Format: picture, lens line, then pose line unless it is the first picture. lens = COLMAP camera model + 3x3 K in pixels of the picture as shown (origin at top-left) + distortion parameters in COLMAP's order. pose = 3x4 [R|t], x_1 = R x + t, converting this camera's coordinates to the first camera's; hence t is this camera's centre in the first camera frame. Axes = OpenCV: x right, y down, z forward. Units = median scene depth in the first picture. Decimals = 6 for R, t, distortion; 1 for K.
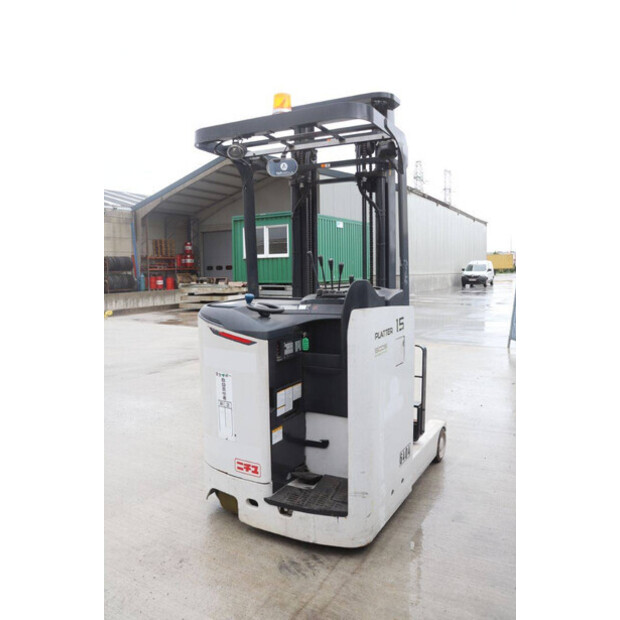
lens RADIAL K [[506.0, 0, 309.6], [0, 506.0, 310.5], [0, 0, 1]] dist [-0.077758, -0.001907]
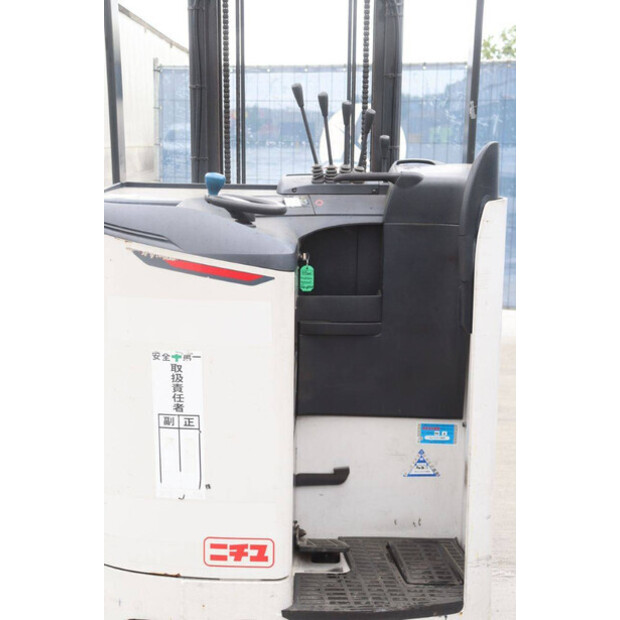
lens RADIAL K [[931.7, 0, 309.9], [0, 931.7, 308.0], [0, 0, 1]] dist [0.196905, 0.000000]
pose [[0.877552, -0.068577, 0.474552, -0.455759], [0.023243, 0.994640, 0.100751, 0.004842], [-0.478918, -0.077384, 0.874442, 0.225723]]
